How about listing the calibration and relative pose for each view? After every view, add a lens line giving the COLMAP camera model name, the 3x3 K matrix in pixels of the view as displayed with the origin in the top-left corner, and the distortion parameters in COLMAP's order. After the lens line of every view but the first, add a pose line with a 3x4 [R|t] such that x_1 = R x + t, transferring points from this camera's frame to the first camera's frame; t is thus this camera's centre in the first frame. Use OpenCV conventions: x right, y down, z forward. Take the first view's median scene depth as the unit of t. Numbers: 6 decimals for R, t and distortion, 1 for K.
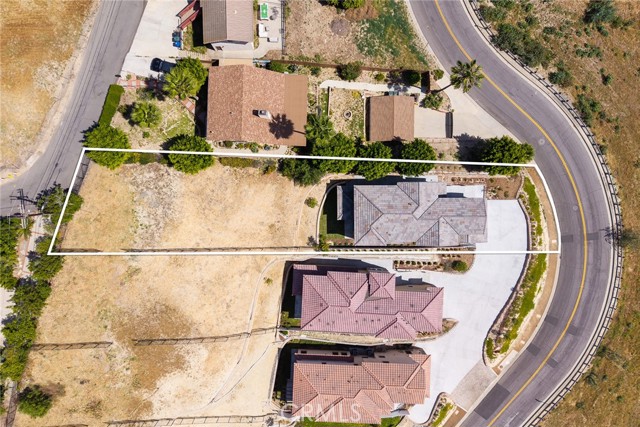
lens RADIAL K [[421.5, 0, 320.7], [0, 421.5, 196.2], [0, 0, 1]] dist [0.016536, -0.001047]
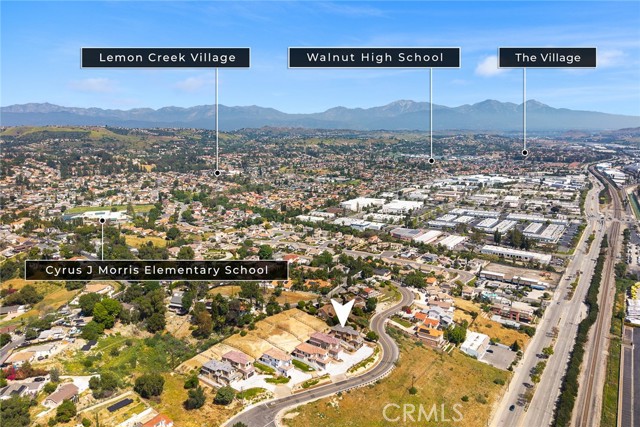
lens RADIAL K [[432.7, 0, 320.0], [0, 432.7, 213.5], [0, 0, 1]] dist [0.025270, -0.000168]
pose [[0.837125, 0.100307, -0.537736, 2.051756], [-0.546695, 0.186881, -0.816211, 3.247766], [0.018621, 0.977248, 0.211280, -1.030975]]
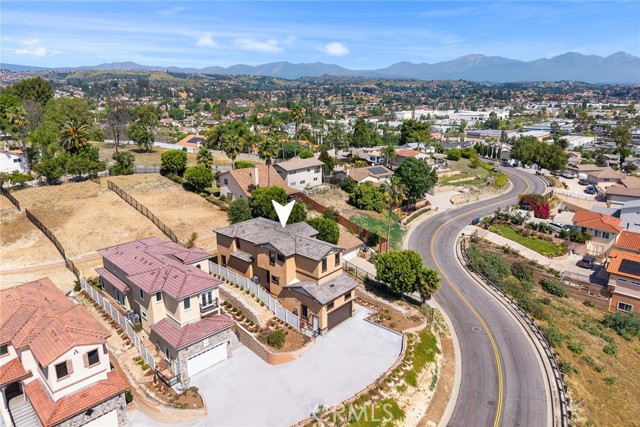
lens RADIAL K [[421.5, 0, 320.7], [0, 421.5, 196.2], [0, 0, 1]] dist [0.016536, -0.001047]
pose [[0.749846, 0.163526, -0.641086, 0.777127], [-0.661433, 0.207877, -0.720620, 0.560426], [0.015427, 0.964389, 0.264037, 0.586104]]
